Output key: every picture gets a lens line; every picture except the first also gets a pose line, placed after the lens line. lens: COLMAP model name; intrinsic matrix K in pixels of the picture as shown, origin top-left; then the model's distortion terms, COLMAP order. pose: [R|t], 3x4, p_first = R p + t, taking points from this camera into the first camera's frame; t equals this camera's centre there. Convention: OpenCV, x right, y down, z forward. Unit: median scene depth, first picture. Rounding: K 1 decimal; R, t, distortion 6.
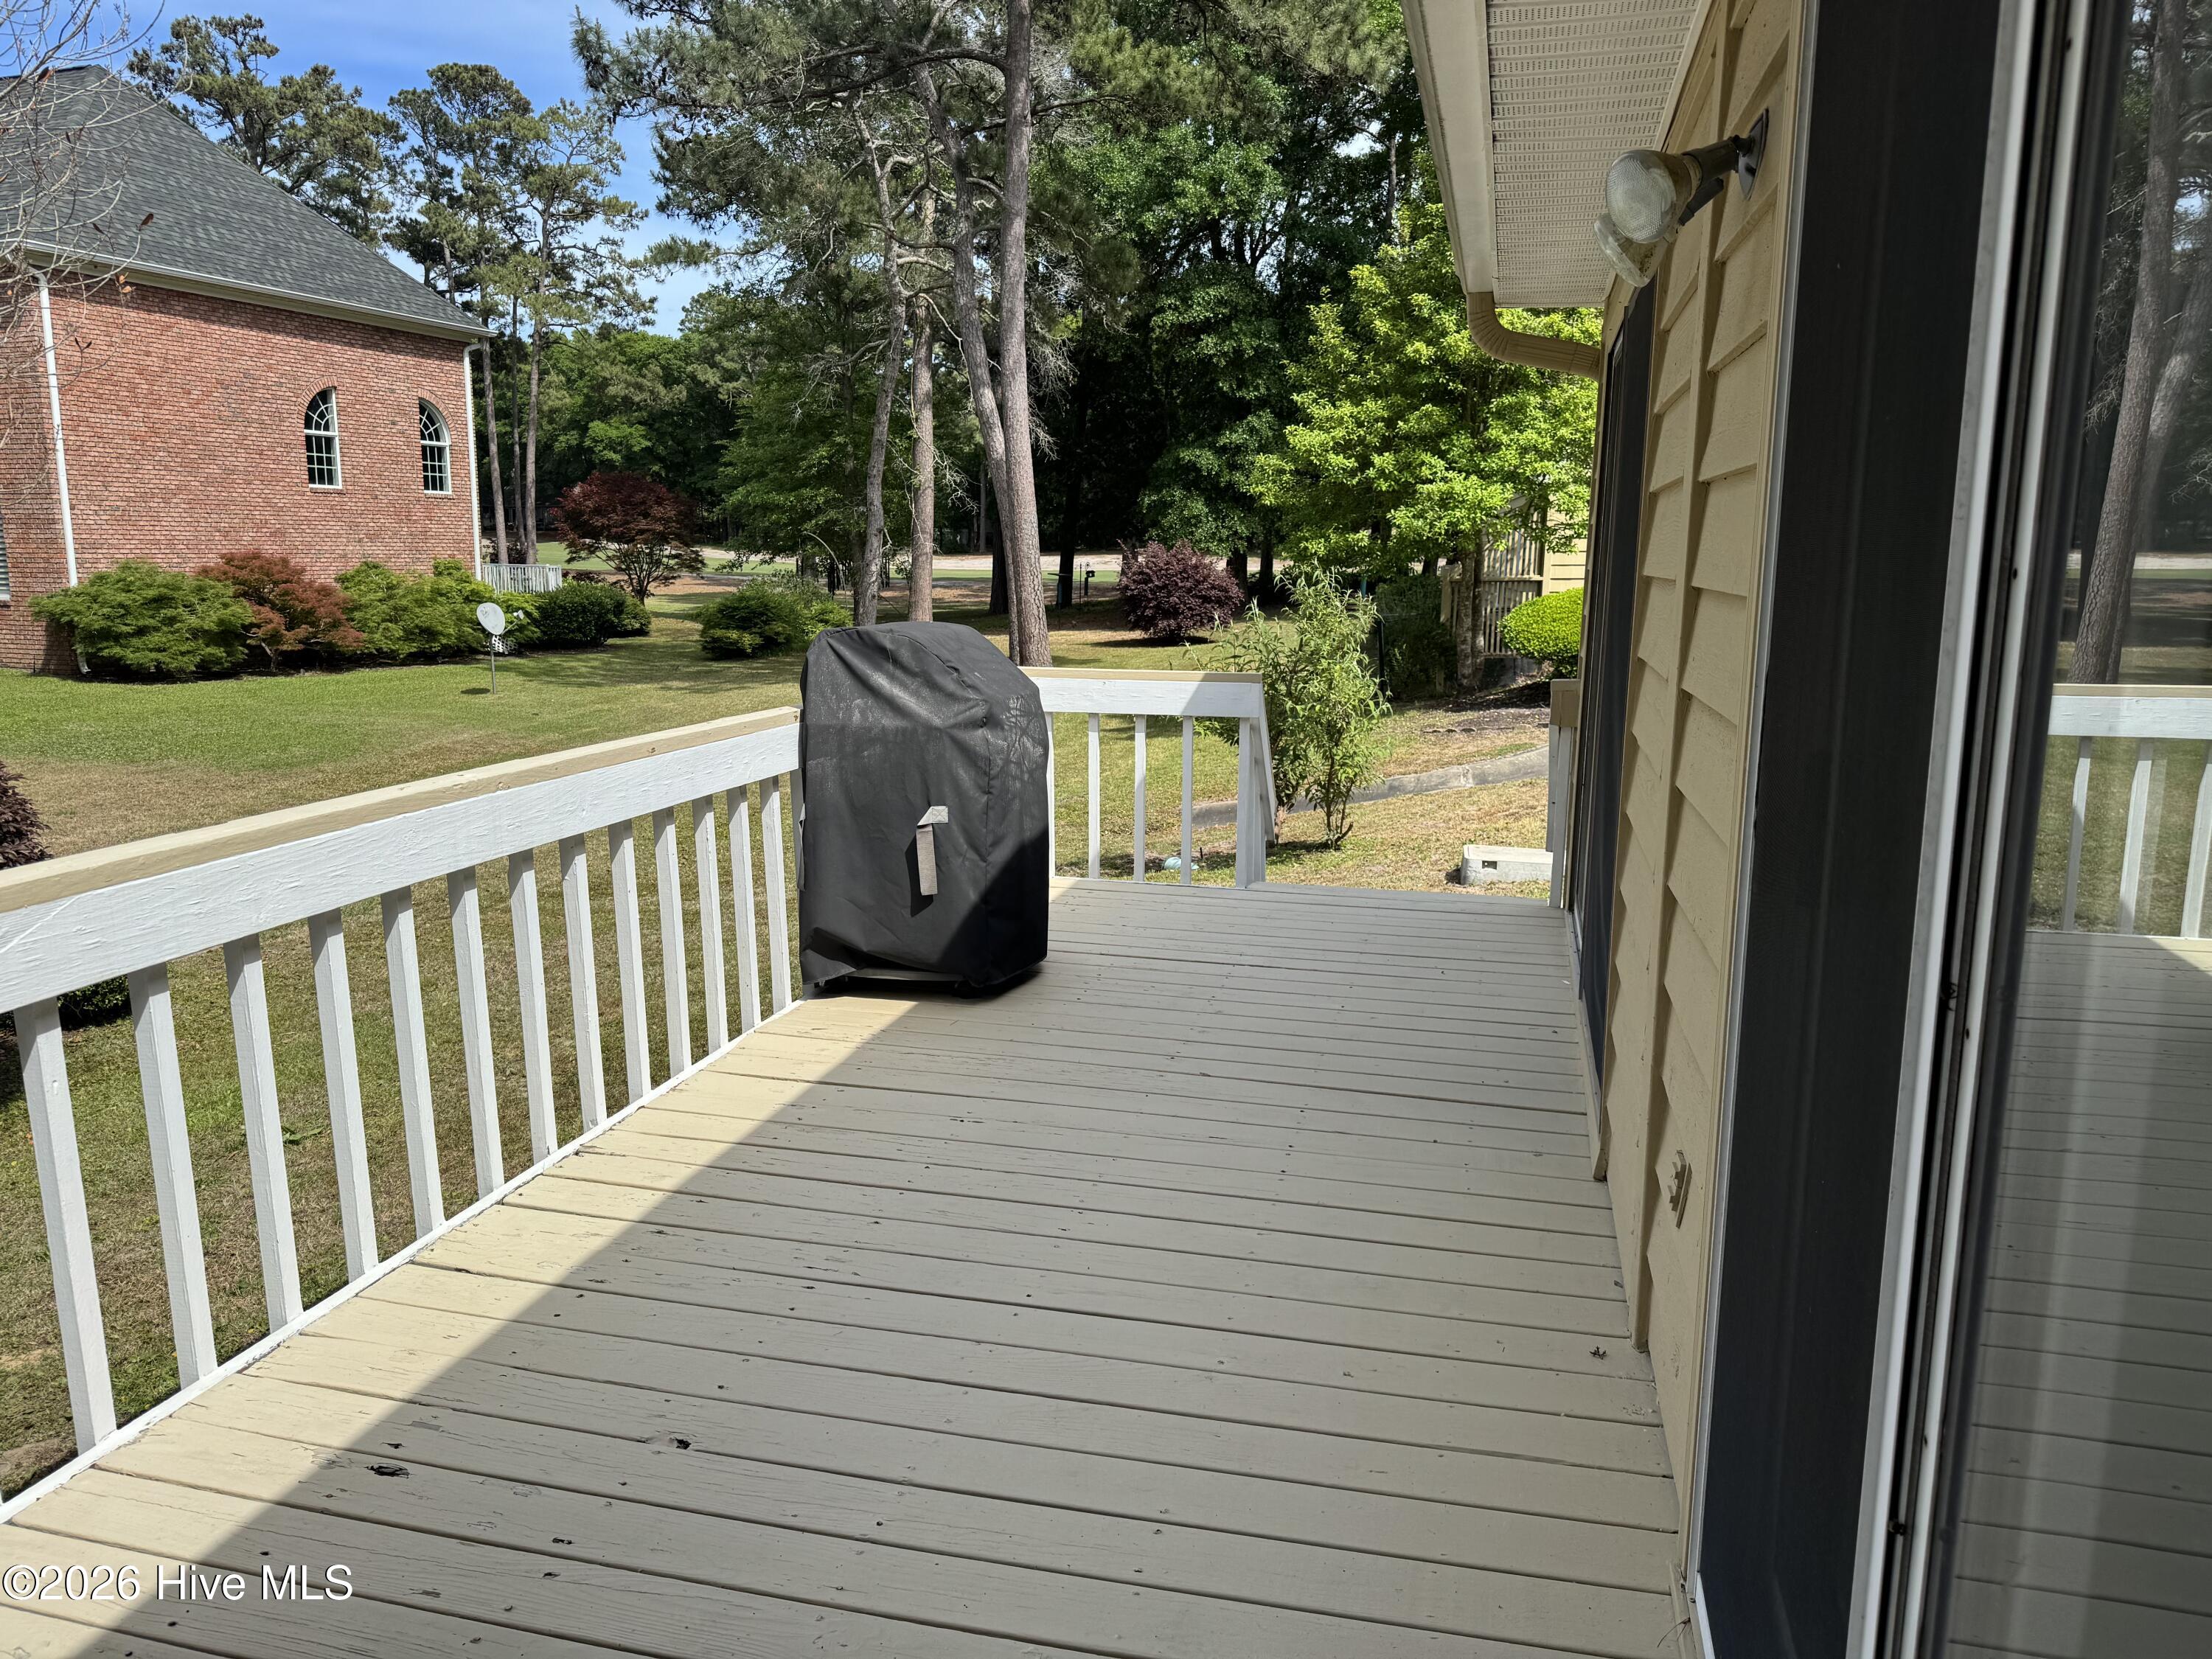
lens RADIAL K [[1592.7, 0, 1144.1], [0, 1592.7, 846.9], [0, 0, 1]] dist [0.105862, -0.153352]
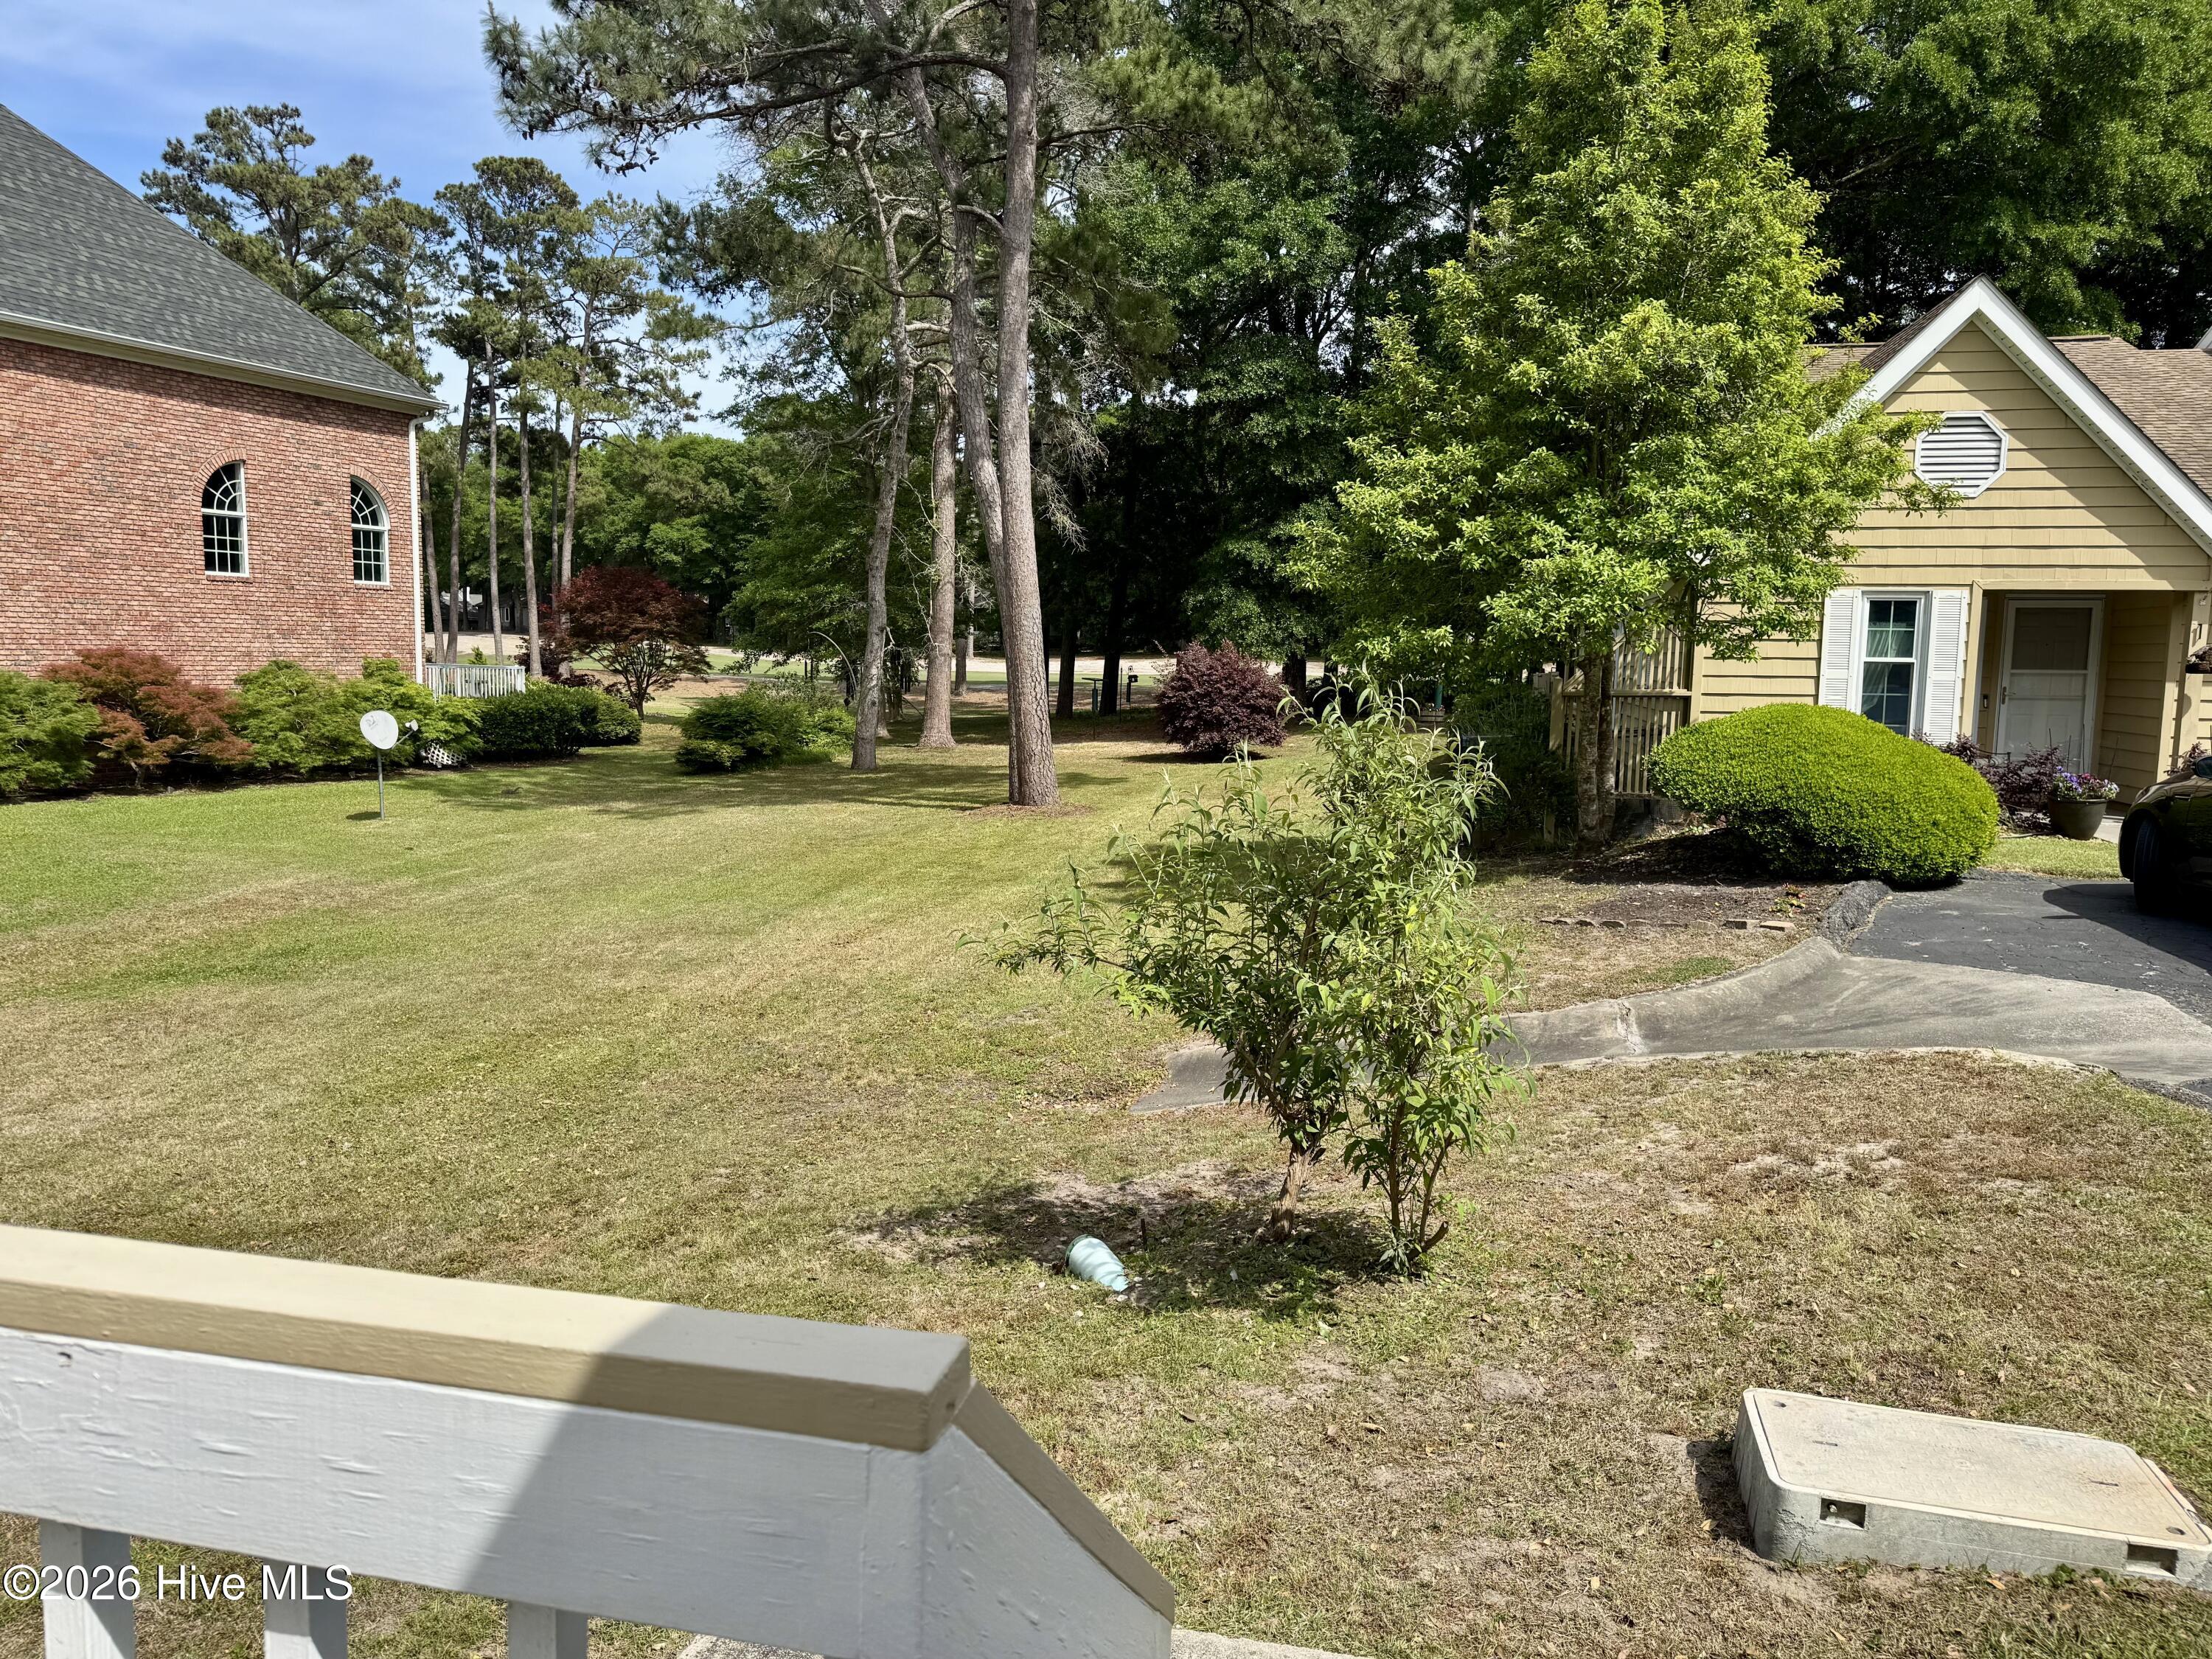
lens RADIAL K [[1592.7, 0, 1144.1], [0, 1592.7, 846.9], [0, 0, 1]] dist [0.105862, -0.153352]
pose [[0.999047, 0.012553, -0.041805, 0.018245], [-0.015176, 0.997897, -0.063025, -0.028189], [0.040926, 0.063599, 0.997136, 0.156066]]
